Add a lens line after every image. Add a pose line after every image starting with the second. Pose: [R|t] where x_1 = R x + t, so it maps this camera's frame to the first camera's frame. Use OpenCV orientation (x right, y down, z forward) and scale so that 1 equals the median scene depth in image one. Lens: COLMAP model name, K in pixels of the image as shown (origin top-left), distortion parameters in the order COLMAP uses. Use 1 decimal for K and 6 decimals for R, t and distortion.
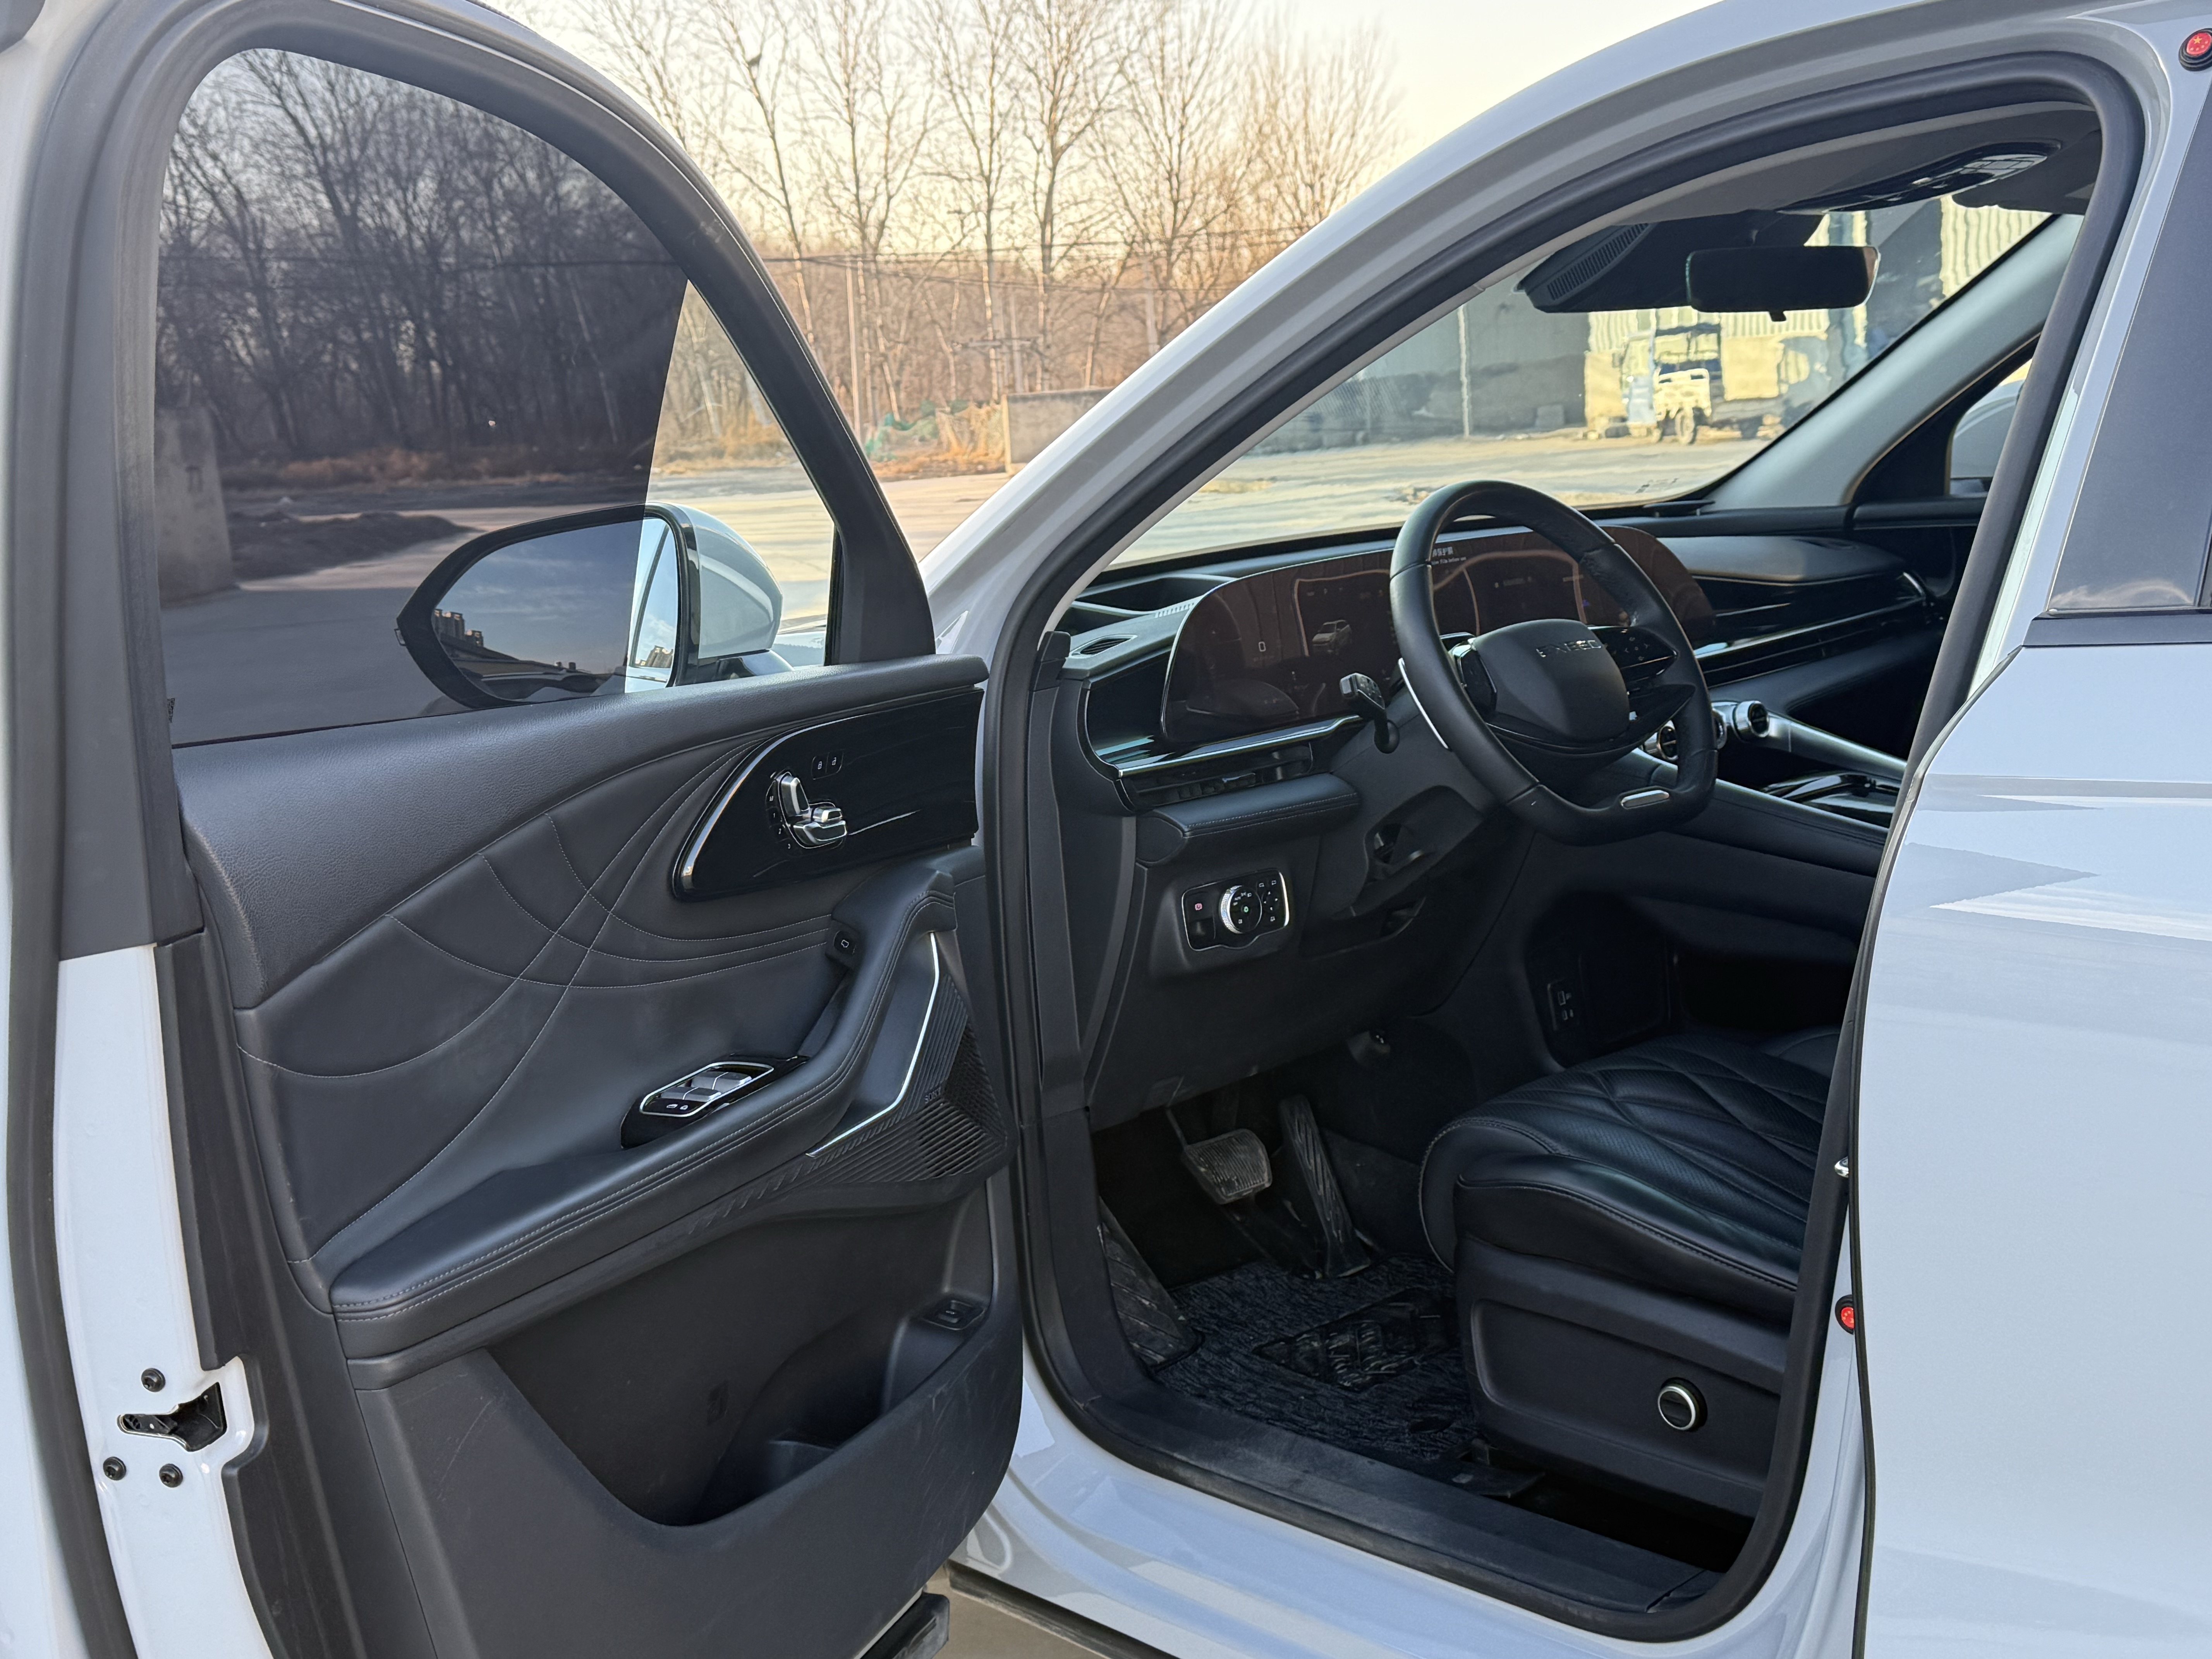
lens RADIAL K [[2512.9, 0, 1074.7], [0, 2512.9, 887.4], [0, 0, 1]] dist [0.070754, 0.000000]
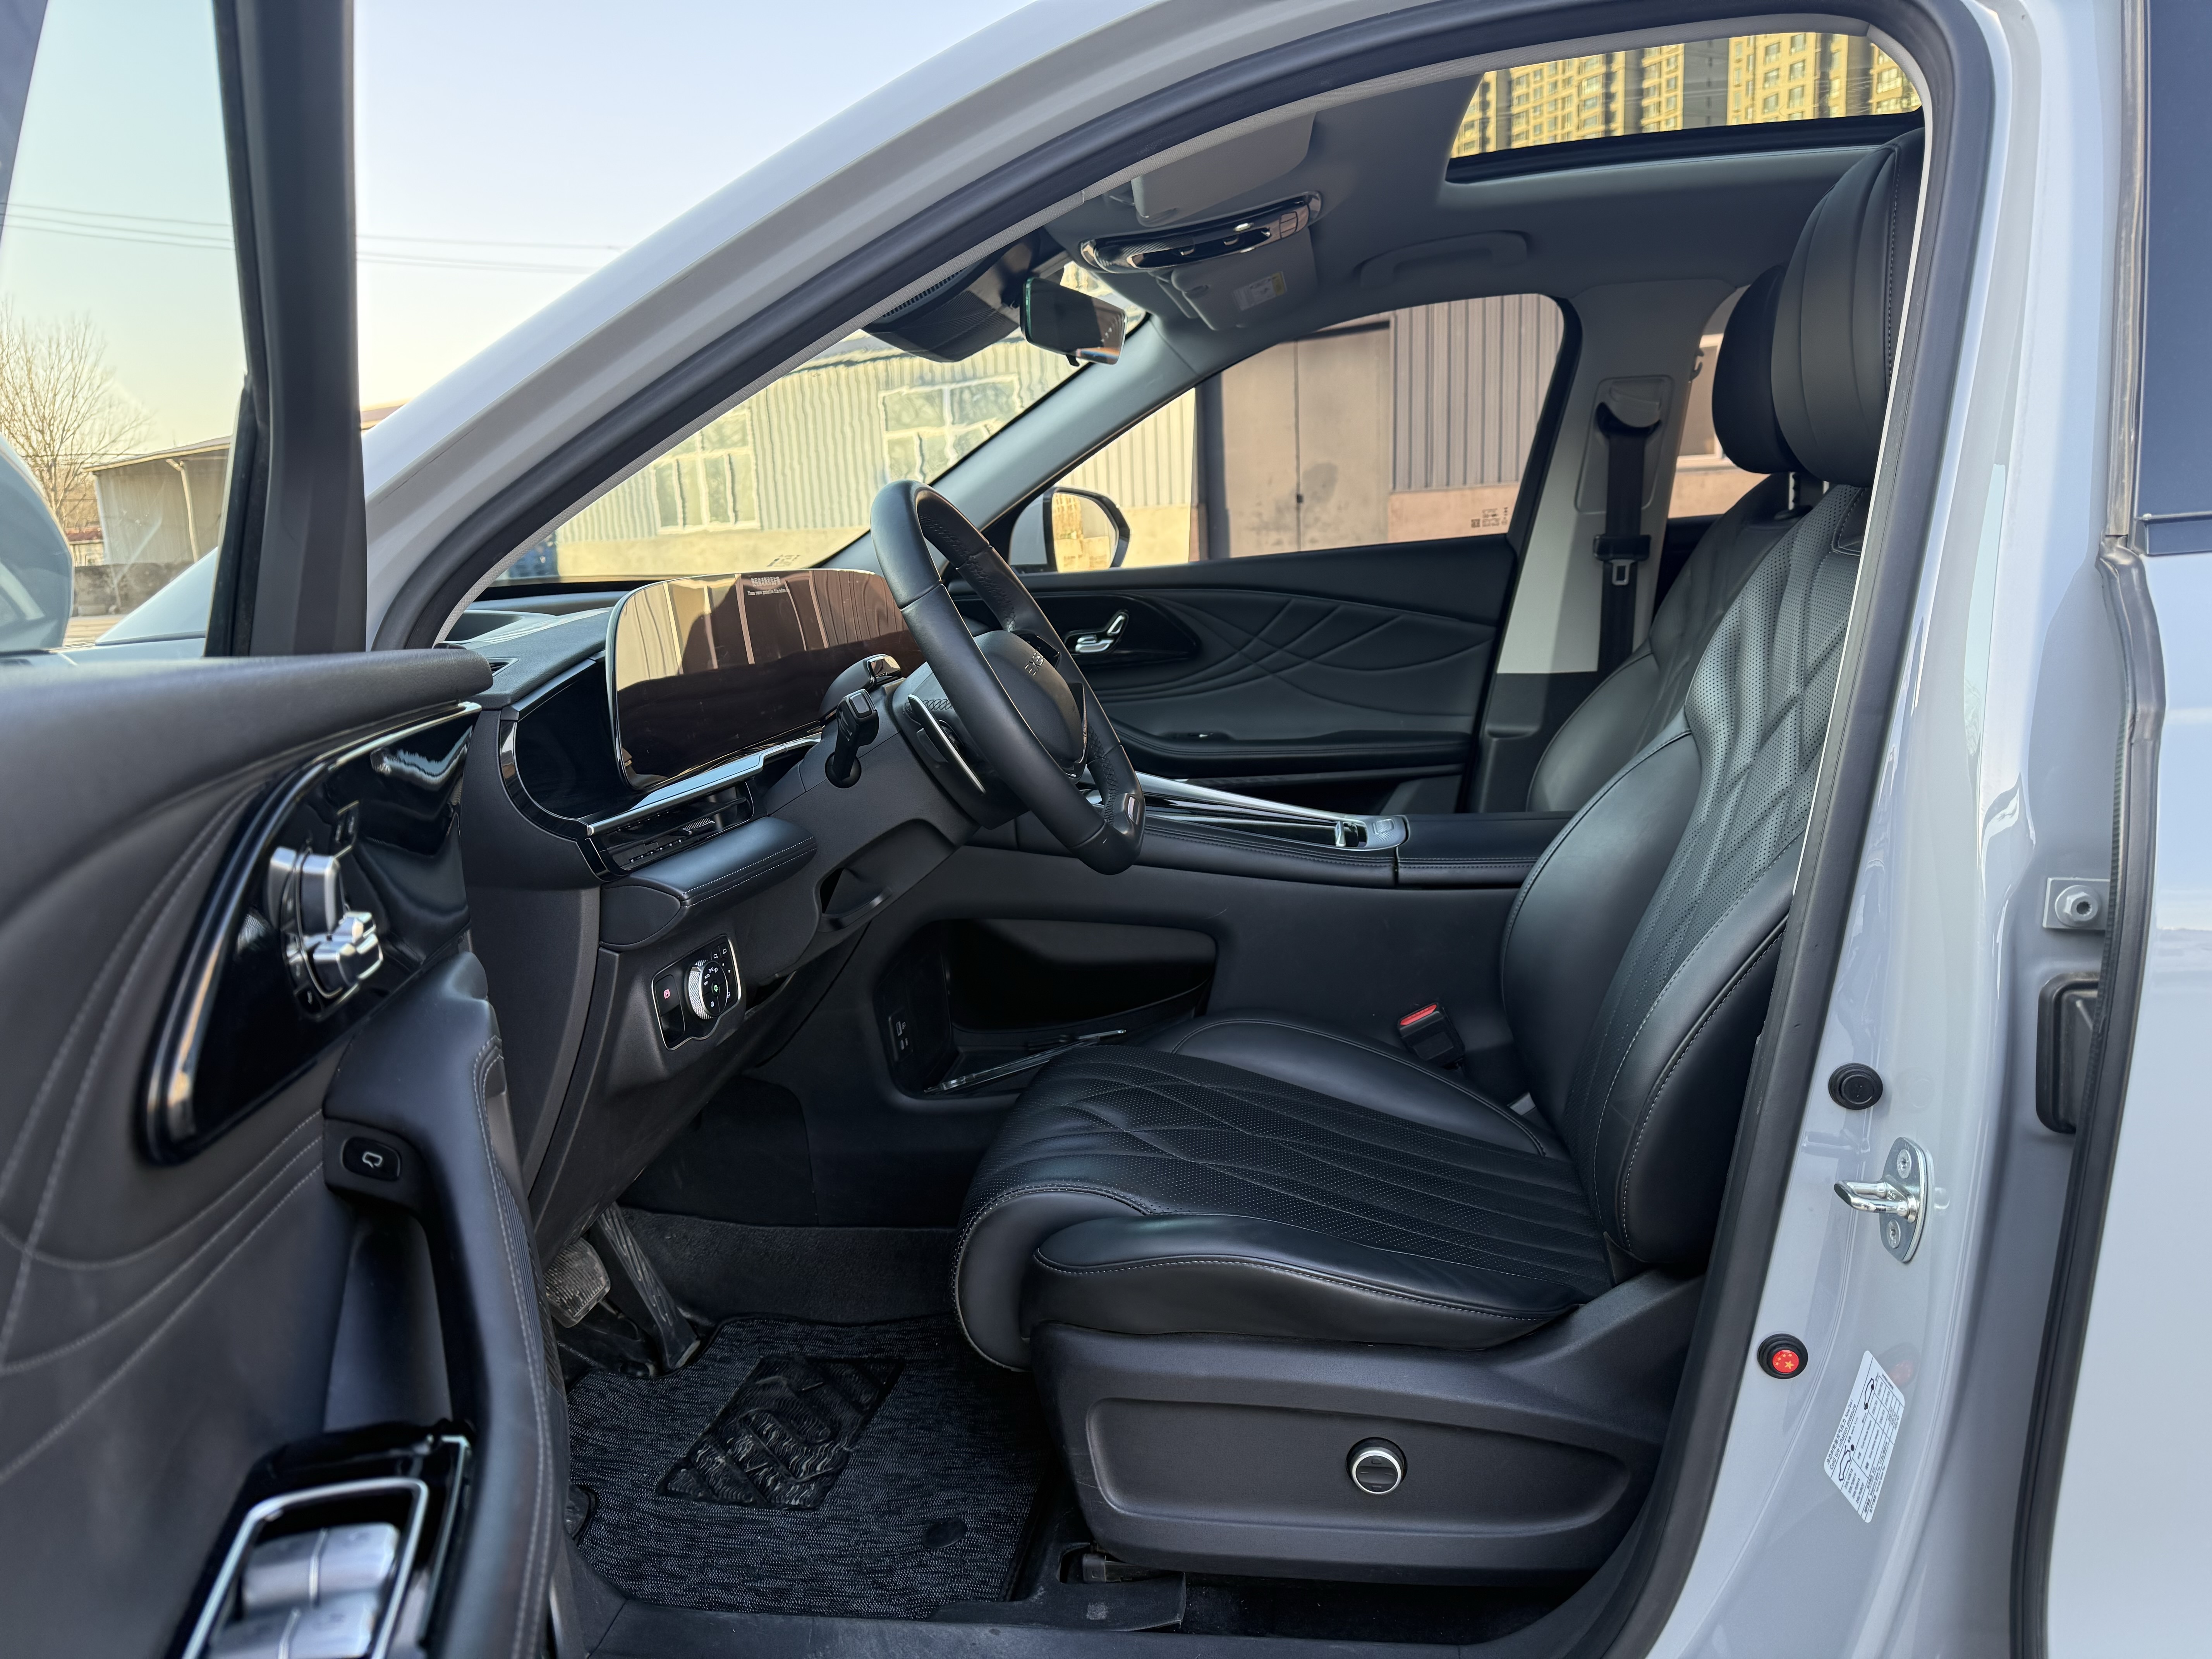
lens RADIAL K [[1585.6, 0, 1124.3], [0, 1585.6, 853.4], [0, 0, 1]] dist [-0.003931, -0.010641]
pose [[0.773848, -0.086743, 0.627404, -0.144714], [0.107458, 0.994198, 0.004915, -0.022755], [-0.624189, 0.063616, 0.778679, 0.521063]]
